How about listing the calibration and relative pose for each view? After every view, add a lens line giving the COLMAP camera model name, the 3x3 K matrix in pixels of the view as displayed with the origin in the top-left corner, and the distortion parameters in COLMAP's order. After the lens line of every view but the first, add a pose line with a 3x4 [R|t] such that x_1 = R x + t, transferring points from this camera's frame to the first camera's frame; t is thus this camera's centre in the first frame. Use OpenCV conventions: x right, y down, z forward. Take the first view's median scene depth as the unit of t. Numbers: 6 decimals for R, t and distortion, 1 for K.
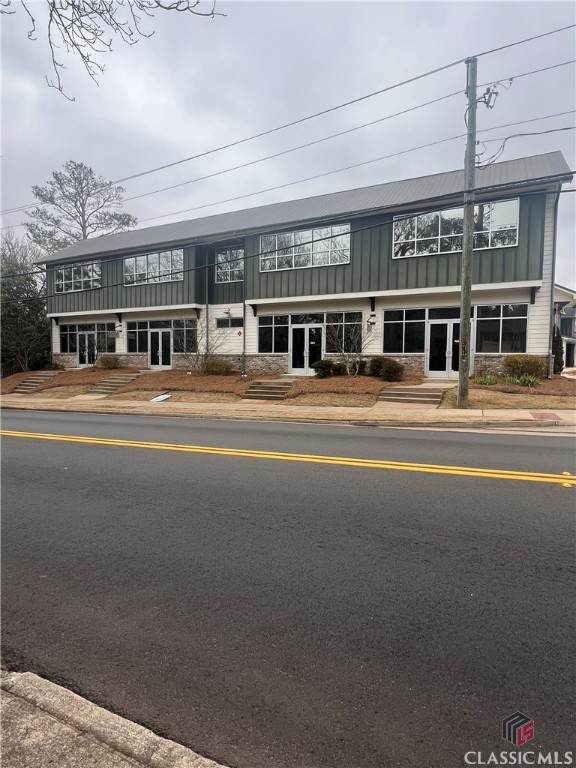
lens RADIAL K [[406.2, 0, 287.5], [0, 406.2, 385.7], [0, 0, 1]] dist [-0.005241, -0.000092]
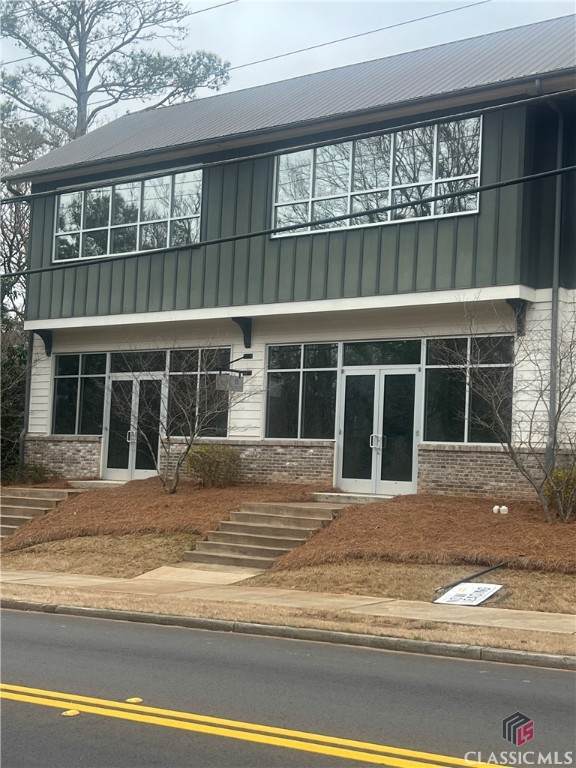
lens RADIAL K [[1157.5, 0, 288.3], [0, 1157.5, 384.6], [0, 0, 1]] dist [0.059372, 0.000000]
pose [[0.979900, 0.012235, -0.199113, -0.191081], [-0.038971, 0.990627, -0.130917, -0.002664], [0.195645, 0.136046, 0.971192, 0.093497]]
